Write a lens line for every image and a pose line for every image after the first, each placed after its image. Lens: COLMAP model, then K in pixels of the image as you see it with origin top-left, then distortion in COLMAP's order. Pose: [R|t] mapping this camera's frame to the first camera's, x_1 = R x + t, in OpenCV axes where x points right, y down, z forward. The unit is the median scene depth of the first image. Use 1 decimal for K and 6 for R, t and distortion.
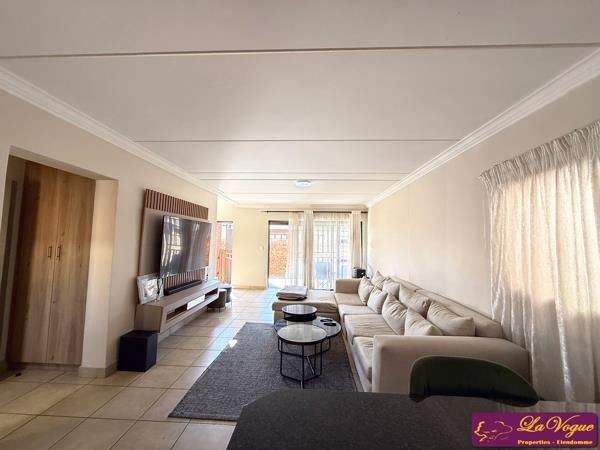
lens RADIAL K [[239.2, 0, 297.1], [0, 239.2, 223.1], [0, 0, 1]] dist [0.000559, 0.000342]
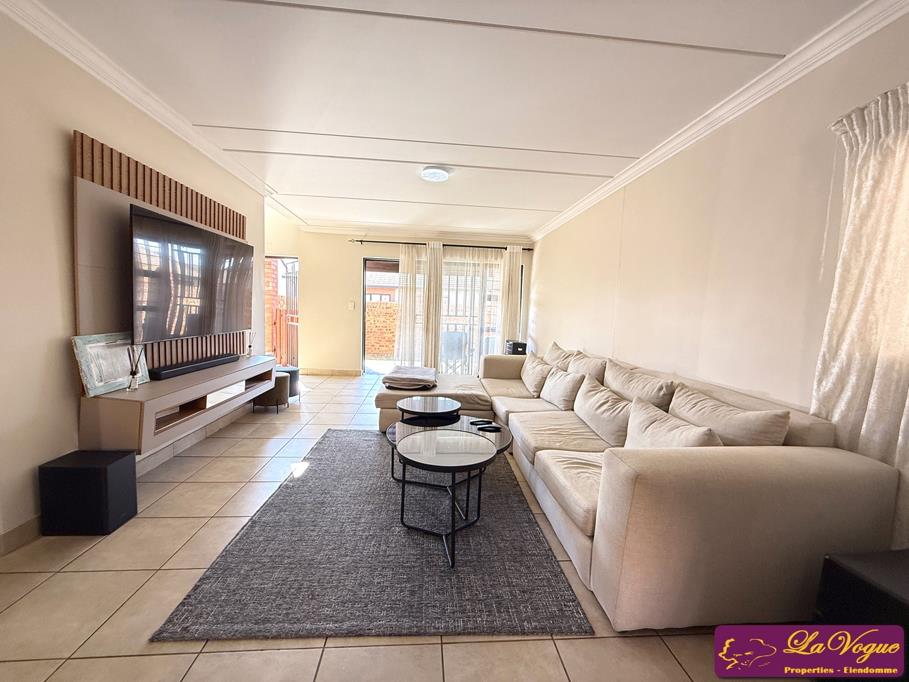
lens RADIAL K [[362.4, 0, 450.1], [0, 362.4, 338.1], [0, 0, 1]] dist [0.000559, 0.000342]
pose [[0.991587, 0.010065, 0.129053, -0.051952], [-0.029541, 0.988260, 0.149901, 0.088251], [-0.126029, -0.152453, 0.980242, 0.213136]]
